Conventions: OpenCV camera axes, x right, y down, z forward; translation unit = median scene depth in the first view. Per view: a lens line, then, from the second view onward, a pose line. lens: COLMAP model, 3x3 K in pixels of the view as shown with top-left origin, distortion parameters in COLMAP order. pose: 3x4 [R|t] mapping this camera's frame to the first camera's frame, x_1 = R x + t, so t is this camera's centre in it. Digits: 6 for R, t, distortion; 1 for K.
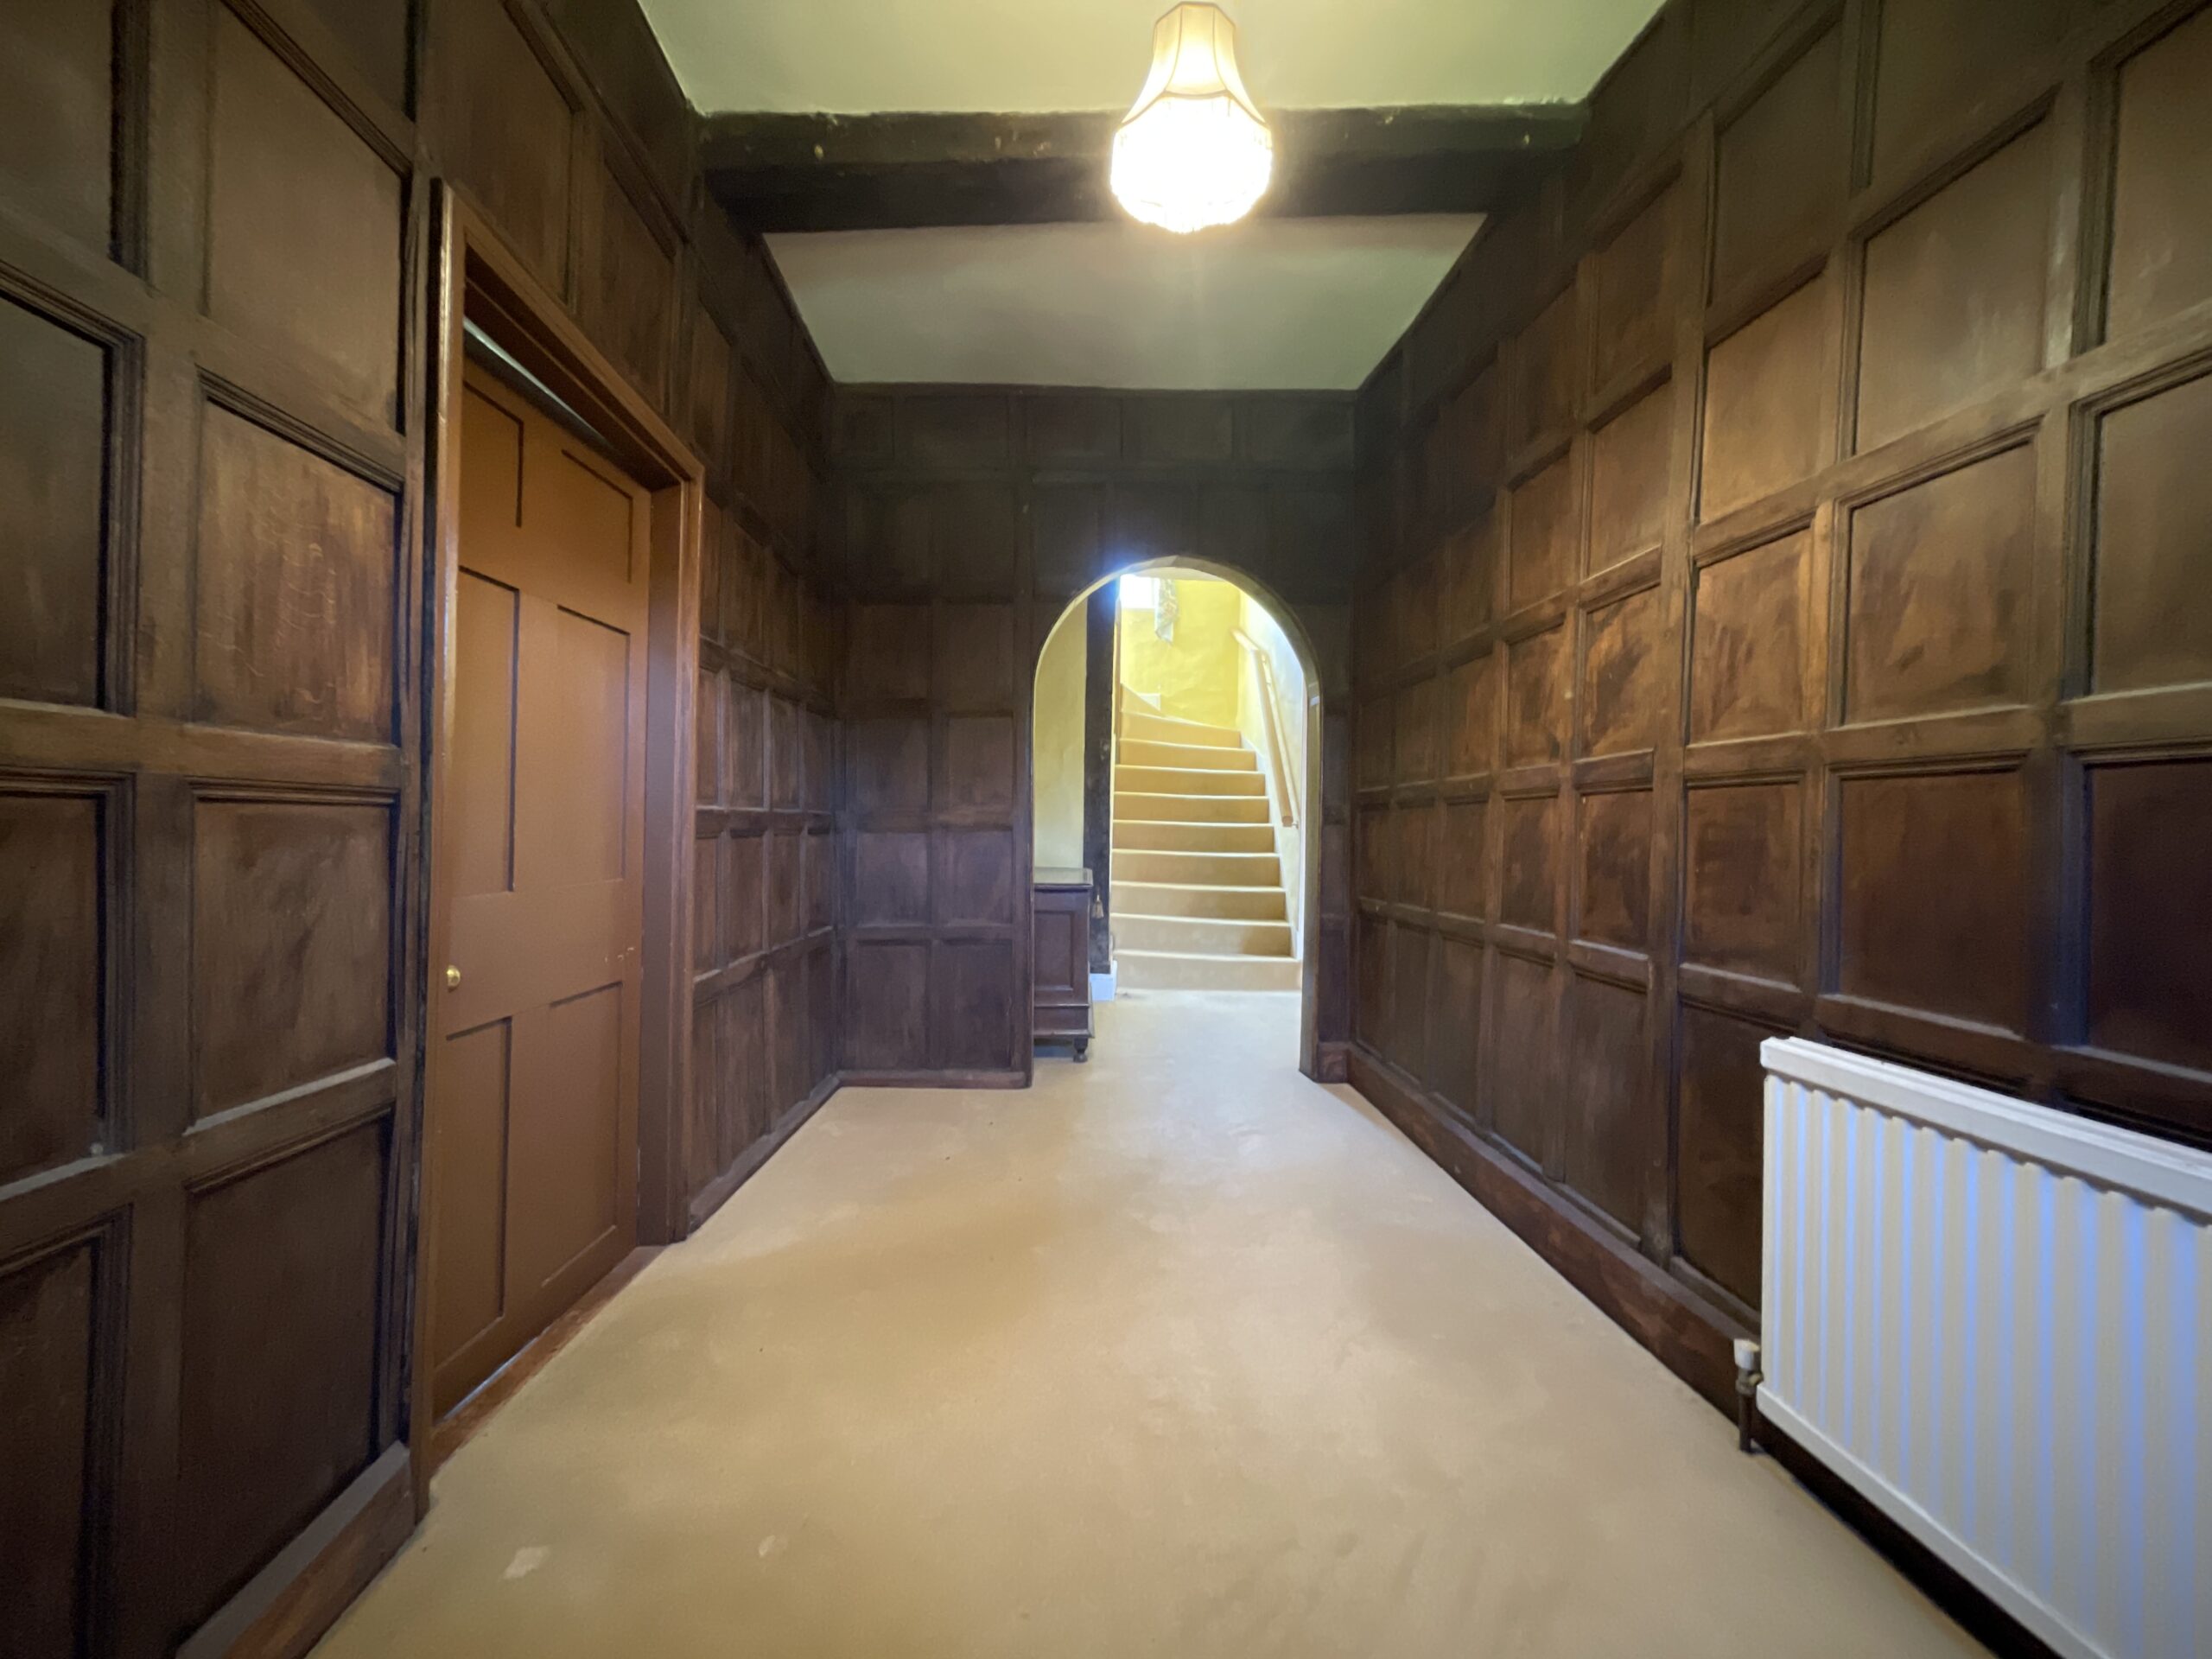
lens RADIAL K [[881.7, 0, 1100.1], [0, 881.7, 830.5], [0, 0, 1]] dist [-0.001964, -0.000309]
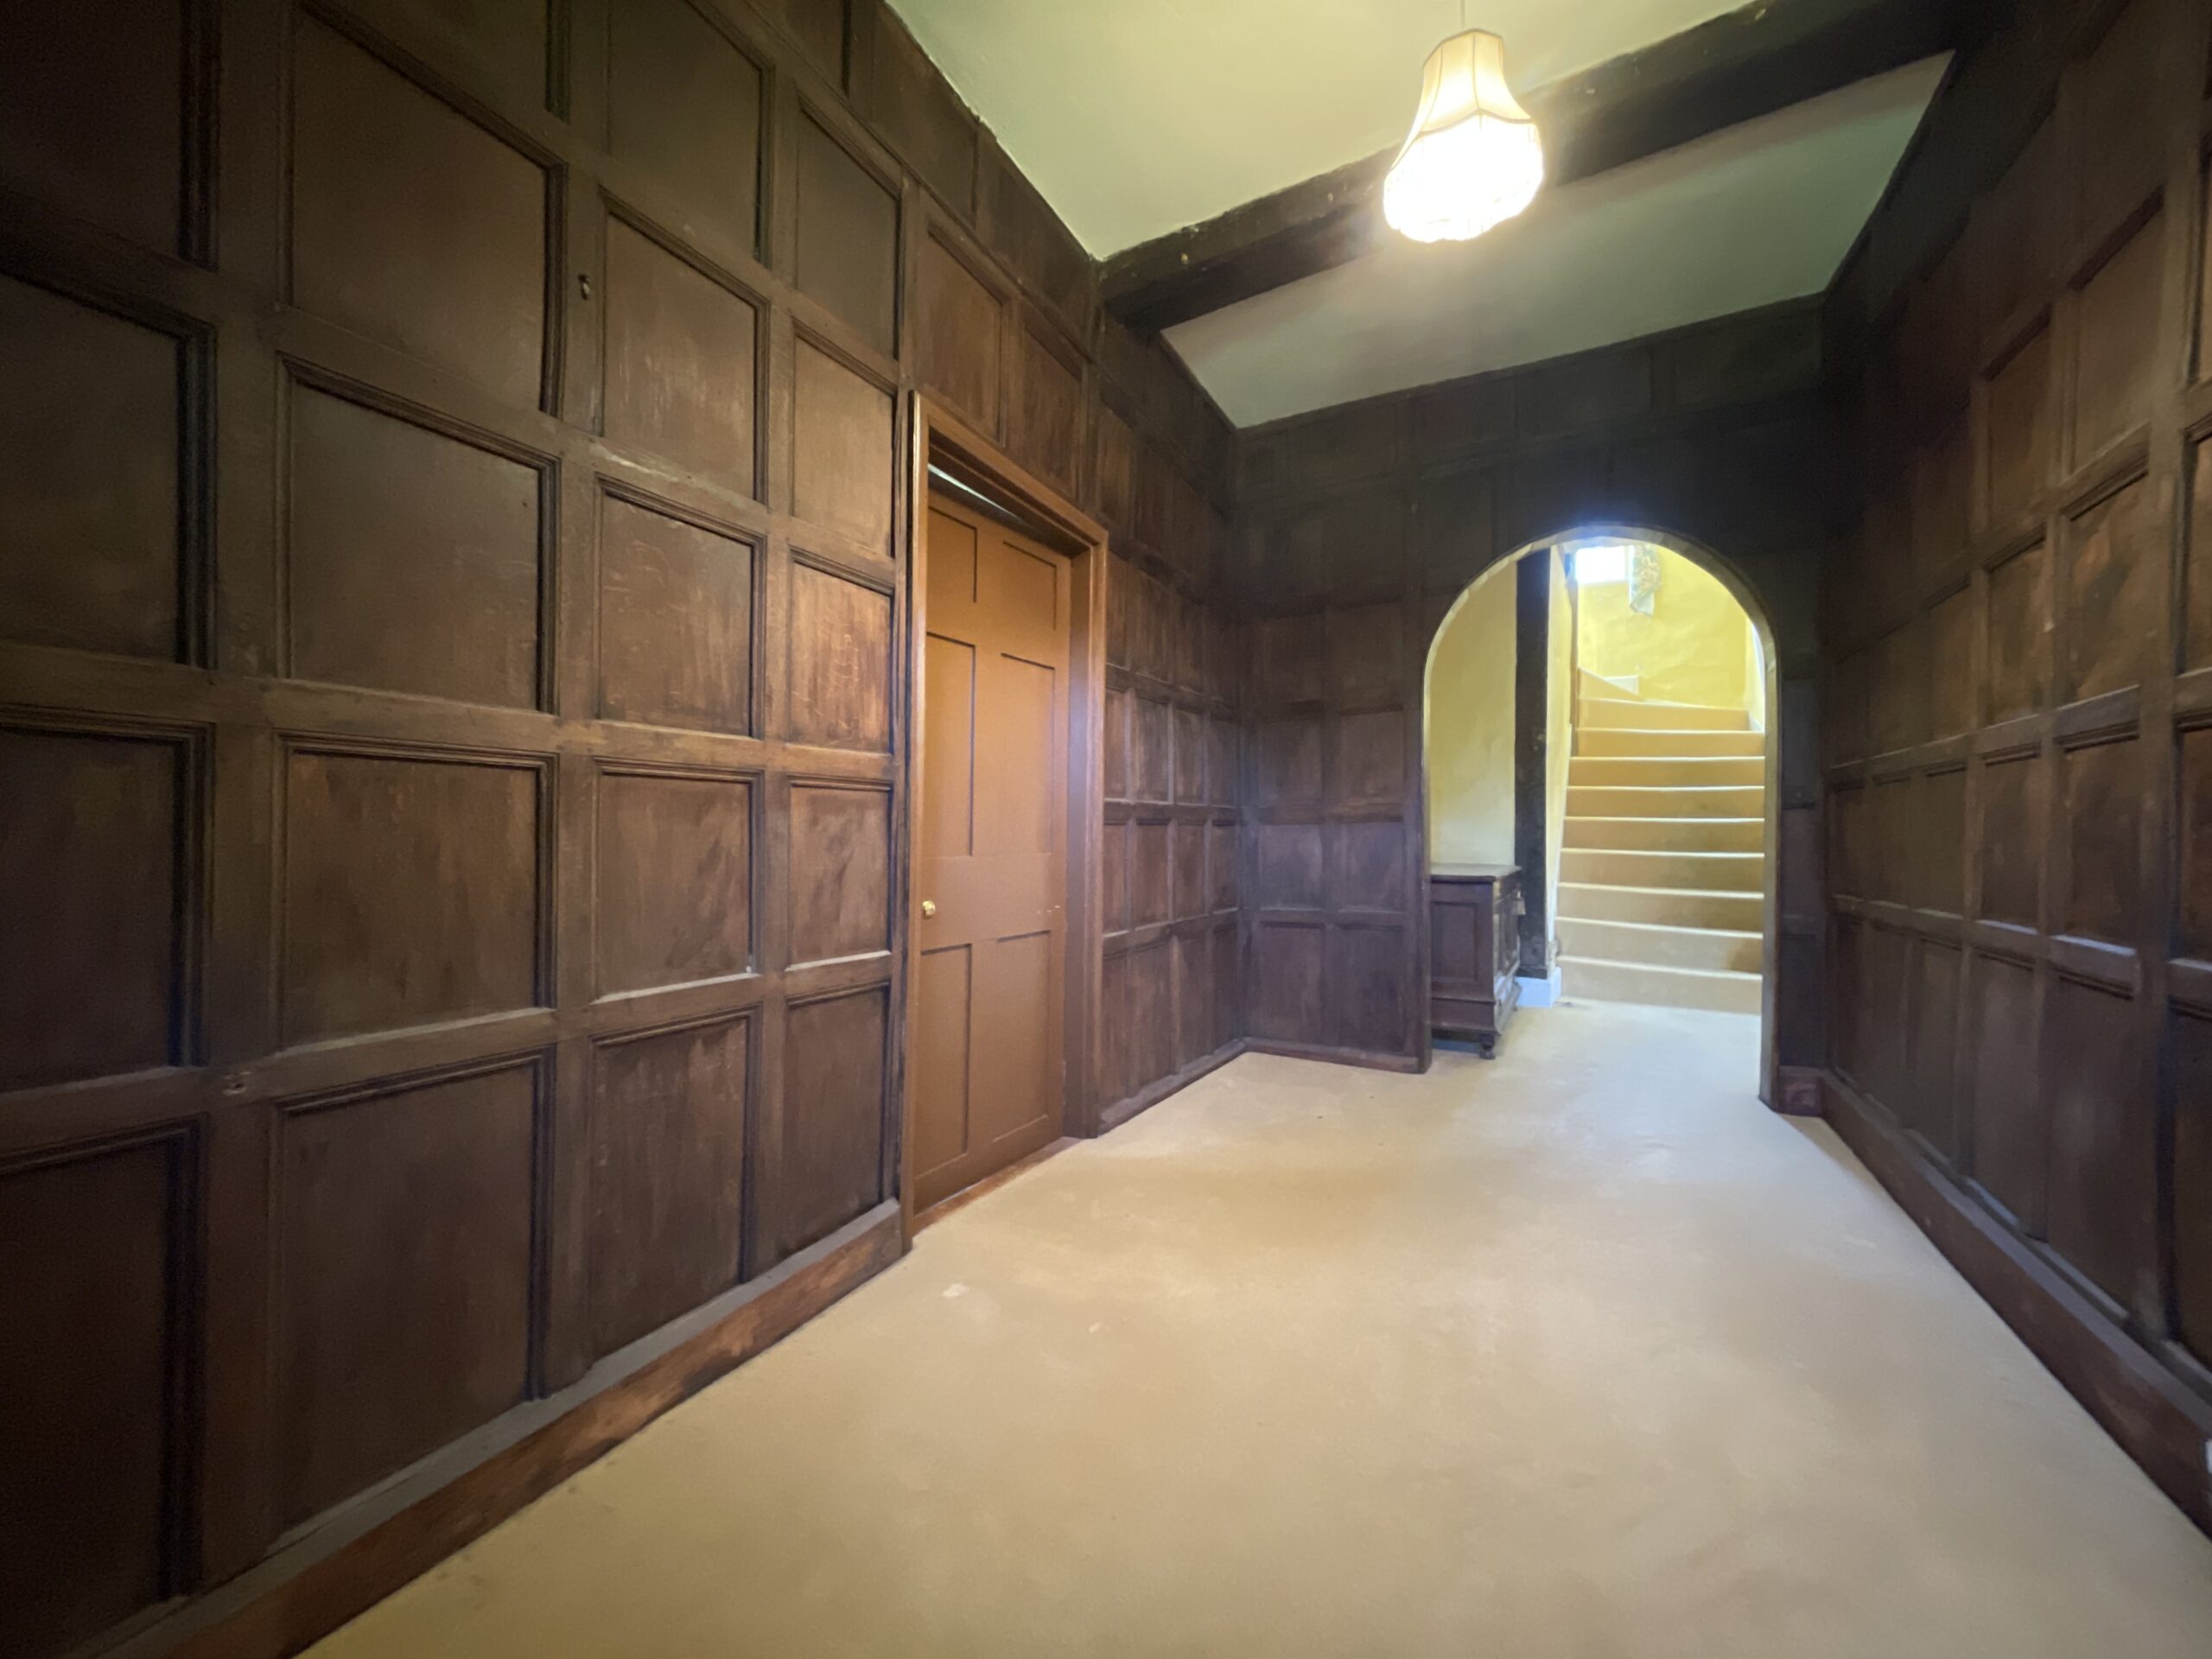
lens RADIAL K [[881.7, 0, 1111.3], [0, 881.7, 831.5], [0, 0, 1]] dist [-0.001964, -0.000309]
pose [[0.867751, -0.008850, -0.496920, 0.193484], [0.003945, 0.999933, -0.010919, 0.036205], [0.496983, 0.007515, 0.867728, -0.104678]]
